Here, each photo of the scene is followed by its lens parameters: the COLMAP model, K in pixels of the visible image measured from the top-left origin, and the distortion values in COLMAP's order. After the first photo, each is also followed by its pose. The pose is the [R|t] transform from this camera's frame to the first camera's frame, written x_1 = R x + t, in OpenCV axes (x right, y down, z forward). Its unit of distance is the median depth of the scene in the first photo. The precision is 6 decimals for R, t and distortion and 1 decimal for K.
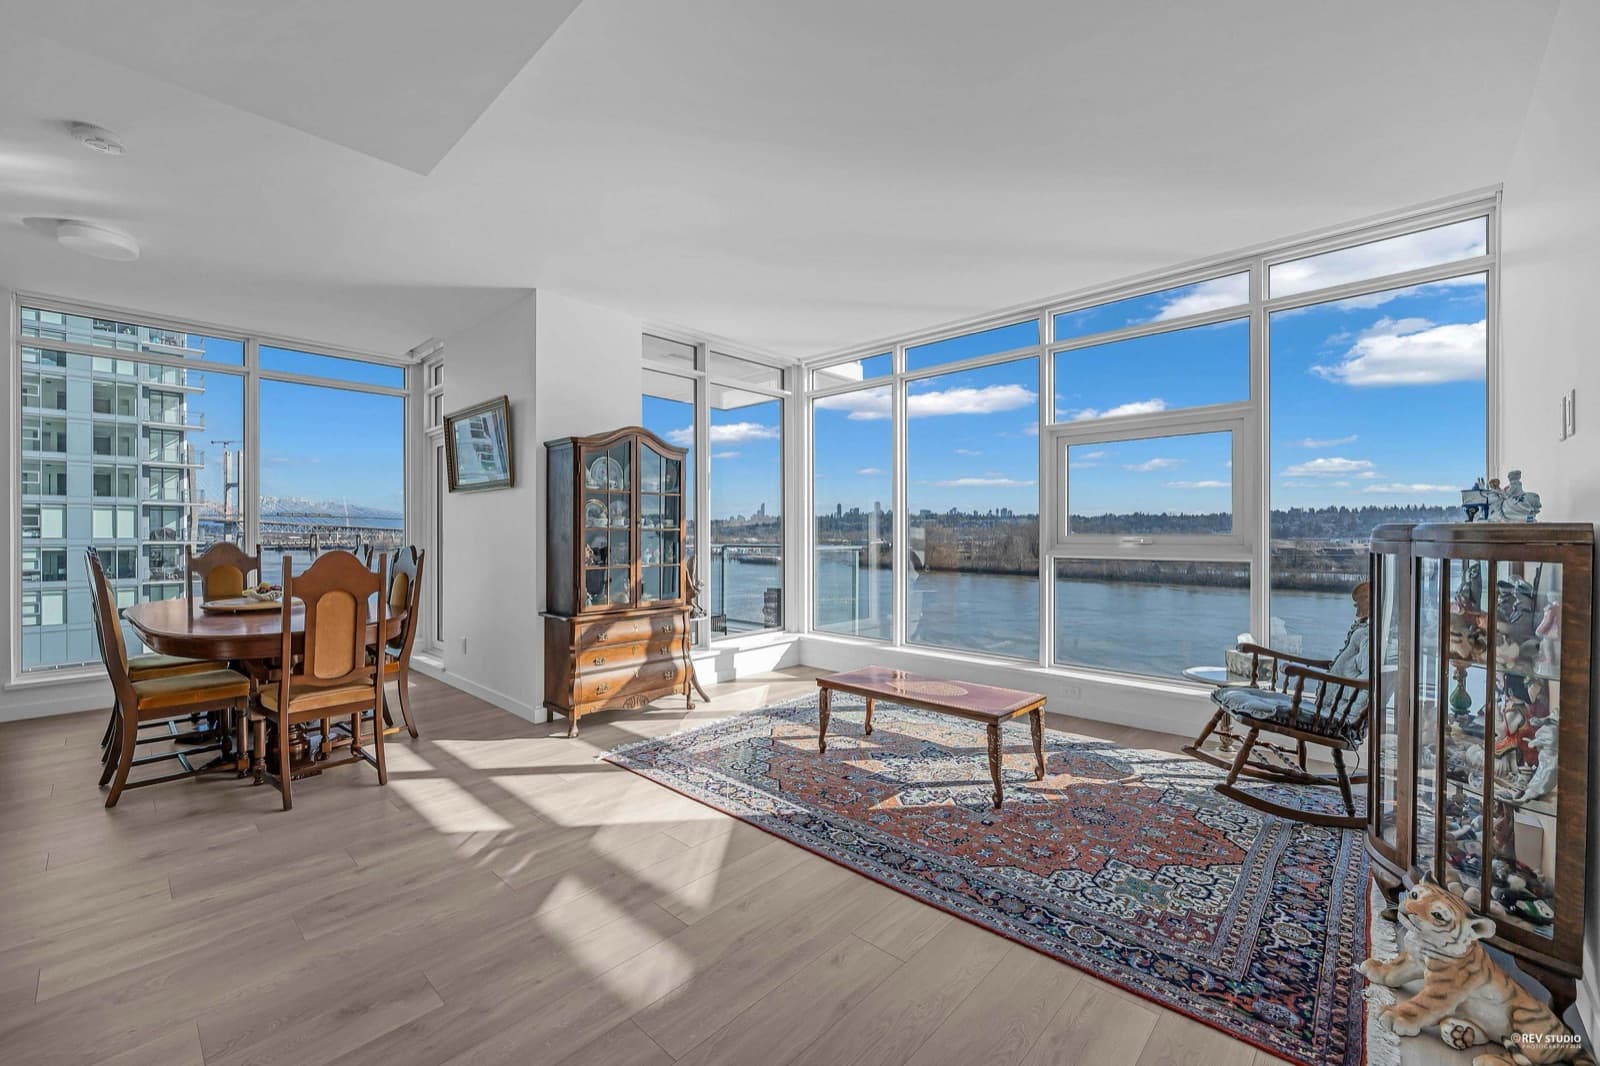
lens RADIAL K [[647.6, 0, 795.5], [0, 647.6, 537.7], [0, 0, 1]] dist [-0.001429, -0.000329]
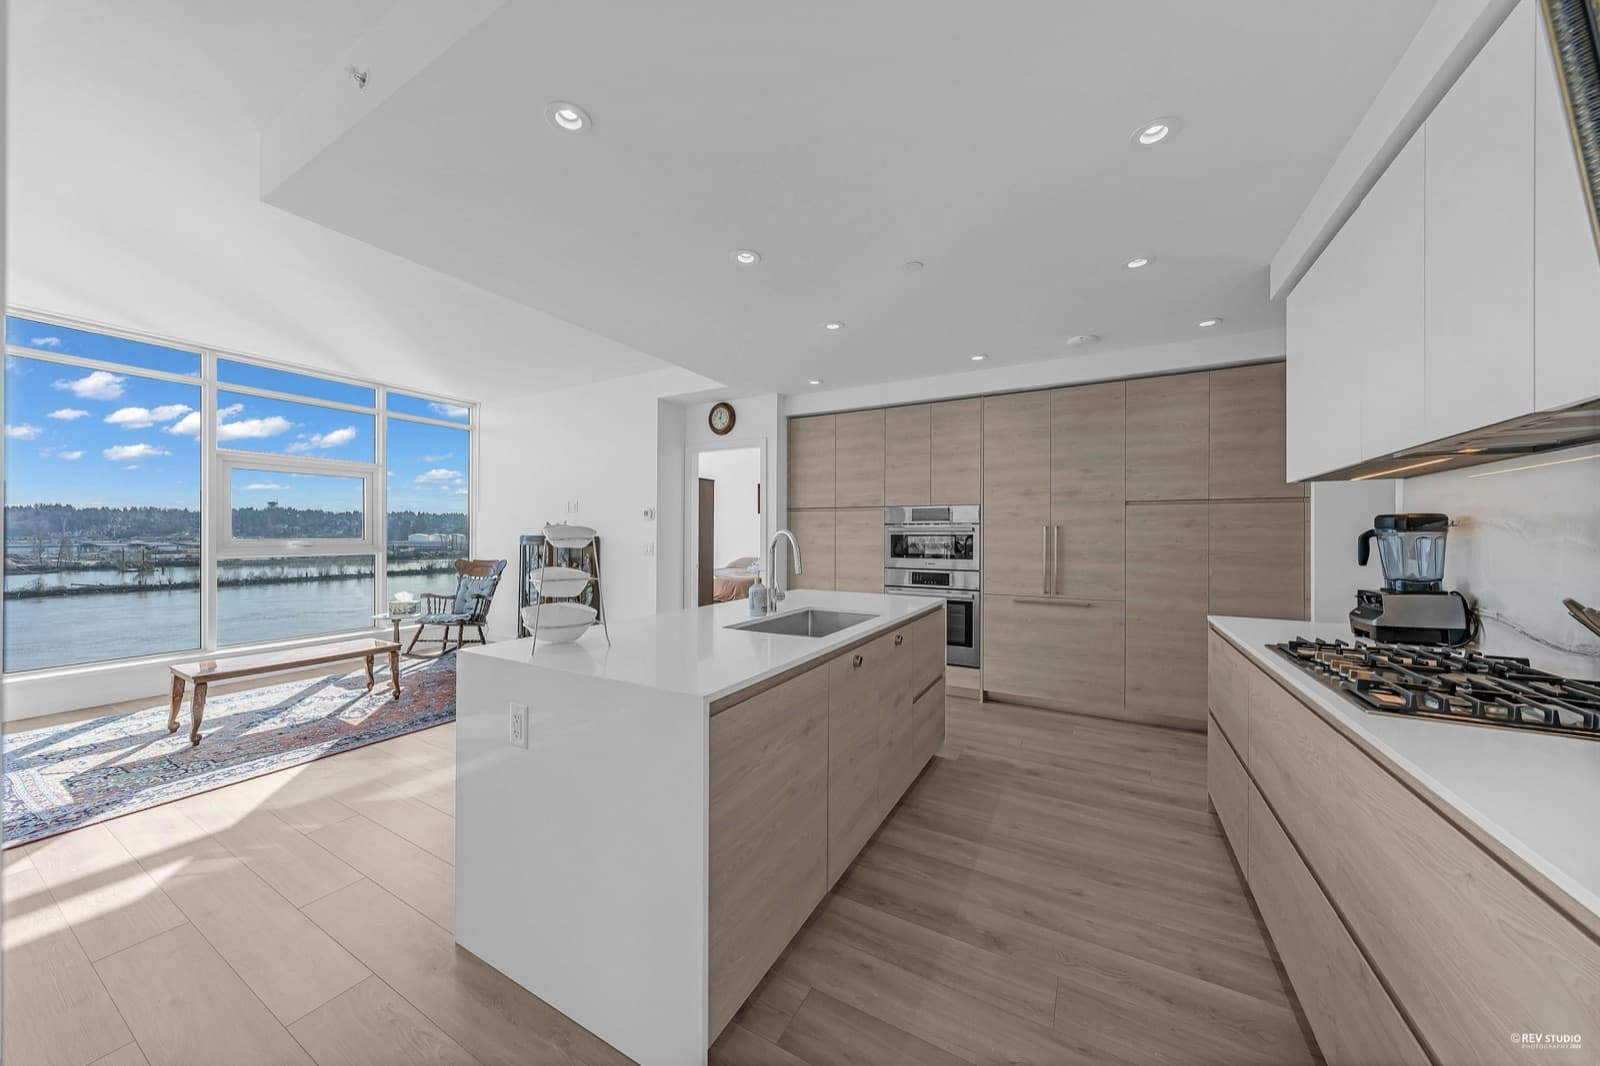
lens RADIAL K [[535.2, 0, 795.9], [0, 535.2, 534.6], [0, 0, 1]] dist [0.000972, 0.000347]
pose [[-0.237001, 0.000504, 0.971509, -1.205856], [0.005024, 0.999987, 0.000707, -0.014936], [-0.971496, 0.005049, -0.237001, 0.275461]]
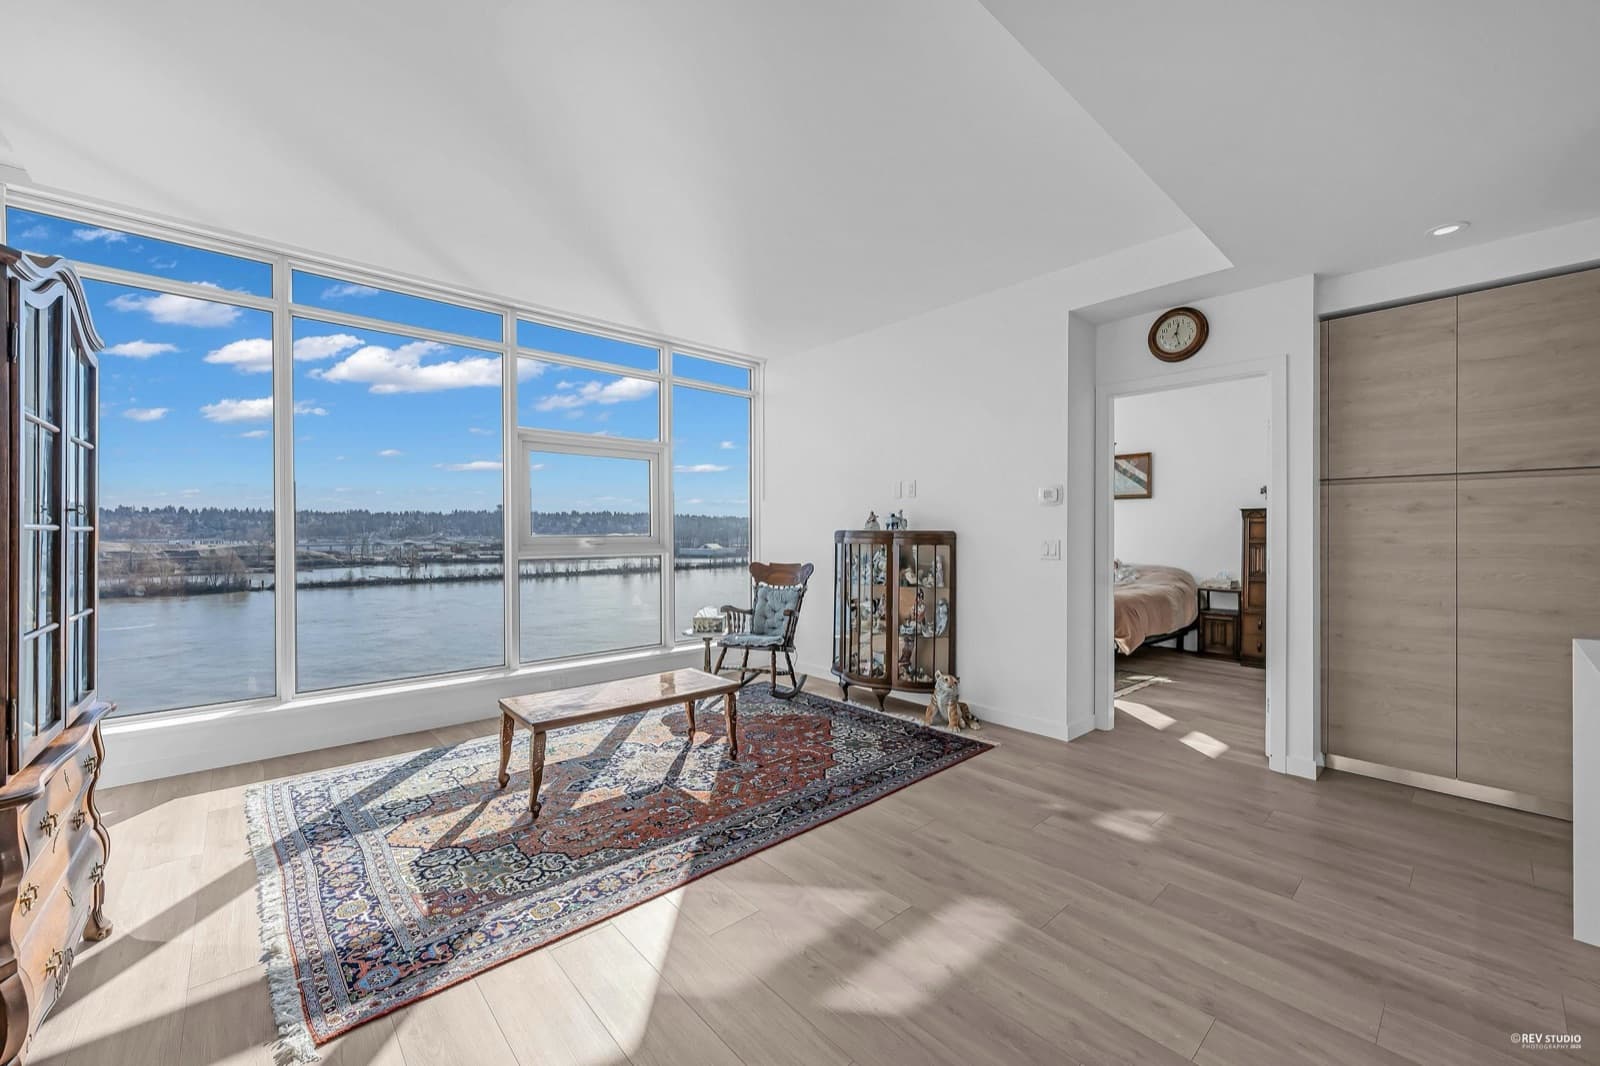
lens RADIAL K [[620.3, 0, 797.8], [0, 620.3, 537.8], [0, 0, 1]] dist [-0.003365, -0.000216]
pose [[0.087475, -0.006363, 0.996146, -0.765899], [0.007628, 0.999955, 0.005717, -0.006578], [-0.996138, 0.007098, 0.087519, 0.703249]]
